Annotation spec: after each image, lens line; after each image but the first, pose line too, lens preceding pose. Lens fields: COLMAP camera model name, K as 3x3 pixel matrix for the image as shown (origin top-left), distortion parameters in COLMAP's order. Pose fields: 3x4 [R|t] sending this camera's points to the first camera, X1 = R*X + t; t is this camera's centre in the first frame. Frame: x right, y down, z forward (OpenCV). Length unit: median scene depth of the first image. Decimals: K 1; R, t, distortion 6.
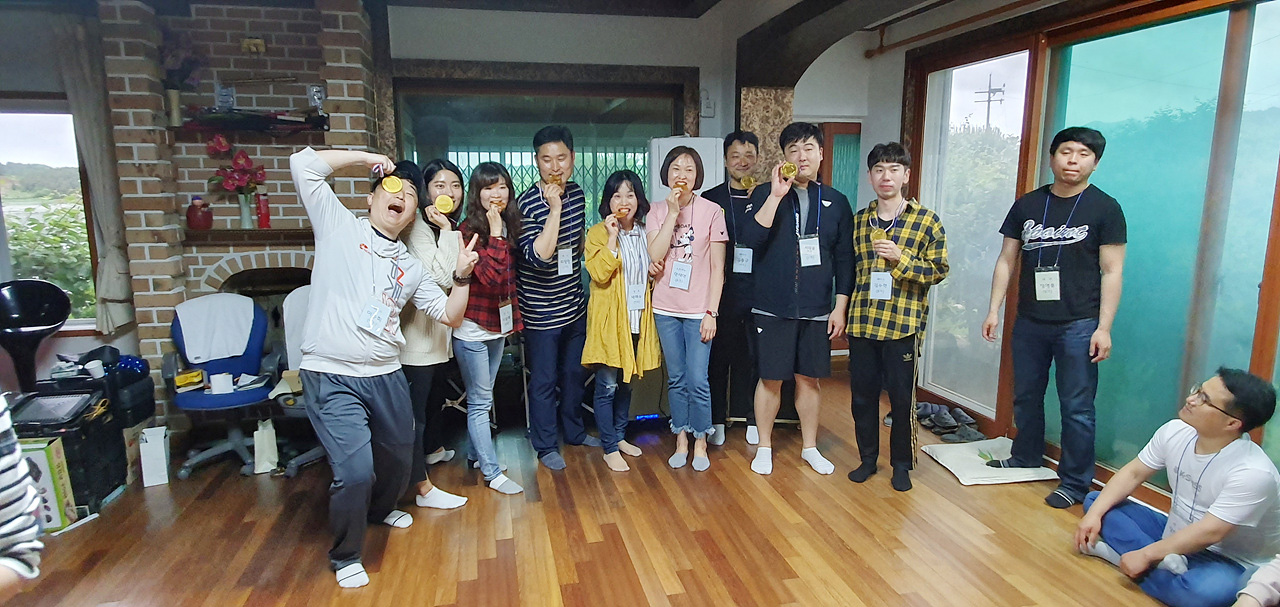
lens RADIAL K [[725.2, 0, 636.4], [0, 725.2, 310.1], [0, 0, 1]] dist [0.003682, -0.006787]
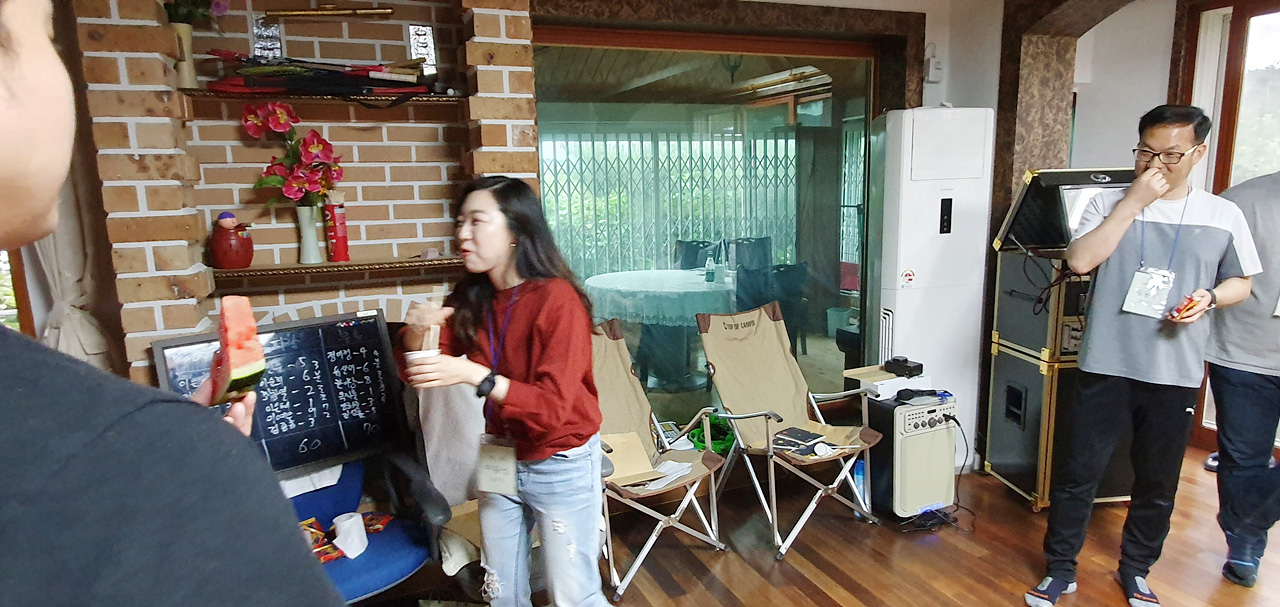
lens RADIAL K [[728.9, 0, 642.3], [0, 728.9, 310.0], [0, 0, 1]] dist [0.007644, -0.010805]
pose [[0.983462, -0.054951, 0.172576, -0.407657], [0.054748, 0.998483, 0.005945, -0.068154], [-0.172641, 0.003602, 0.984978, 0.392901]]
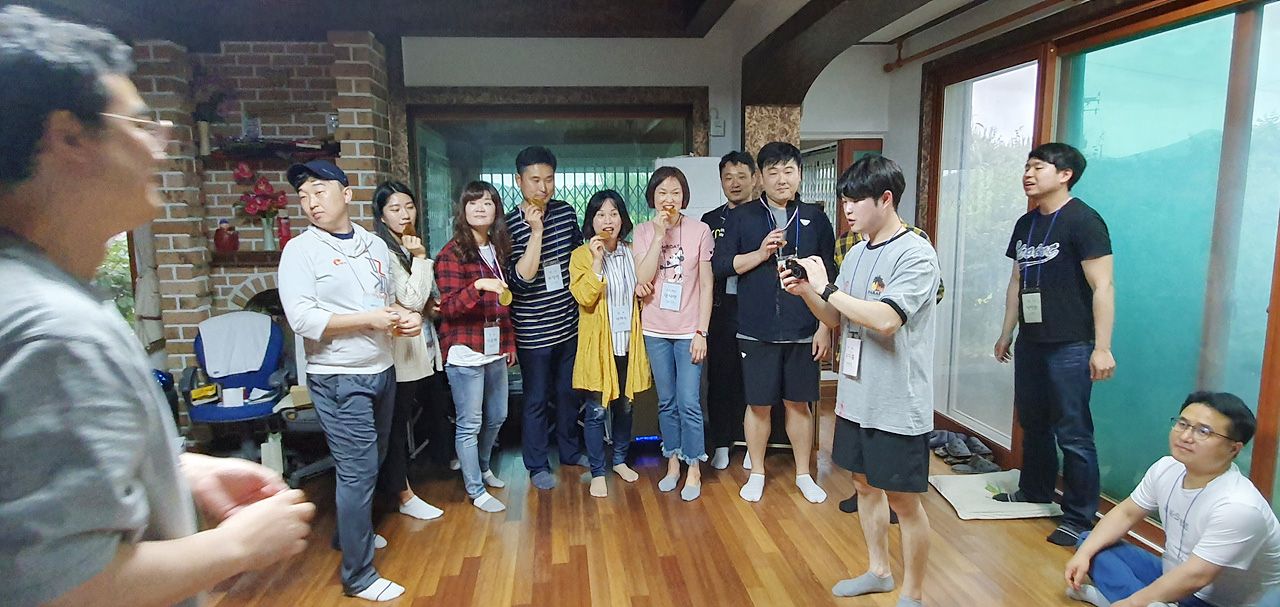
lens RADIAL K [[730.2, 0, 634.8], [0, 730.2, 311.3], [0, 0, 1]] dist [-0.001295, -0.001212]
pose [[0.994313, 0.005420, -0.106361, 0.113844], [-0.007991, 0.999686, -0.023758, -0.002983], [0.106198, 0.024472, 0.994044, 0.003602]]
